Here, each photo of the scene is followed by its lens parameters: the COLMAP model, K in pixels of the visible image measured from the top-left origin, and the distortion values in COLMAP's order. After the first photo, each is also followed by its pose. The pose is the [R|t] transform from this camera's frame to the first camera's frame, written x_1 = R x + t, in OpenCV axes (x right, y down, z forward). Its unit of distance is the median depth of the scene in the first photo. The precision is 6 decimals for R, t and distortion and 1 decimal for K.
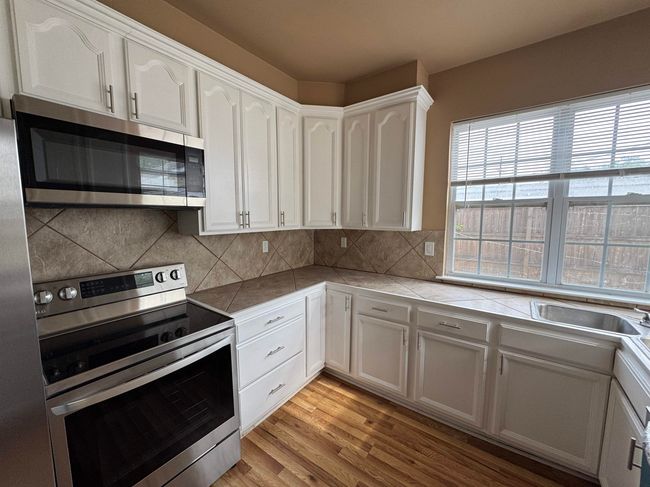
lens RADIAL K [[259.1, 0, 324.3], [0, 259.1, 242.7], [0, 0, 1]] dist [-0.006706, 0.000242]
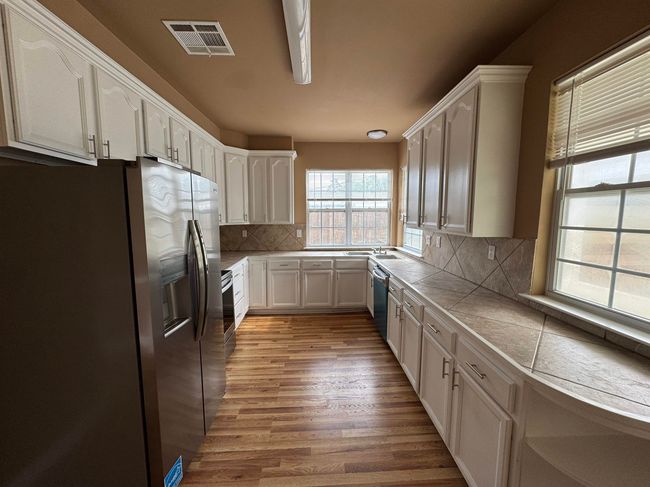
lens RADIAL K [[259.1, 0, 324.3], [0, 259.1, 242.7], [0, 0, 1]] dist [-0.006706, 0.000242]
pose [[0.780998, -0.066535, 0.620979, -0.676025], [0.065145, 0.997564, 0.024953, 0.059453], [-0.621126, 0.020965, 0.783430, -0.635013]]
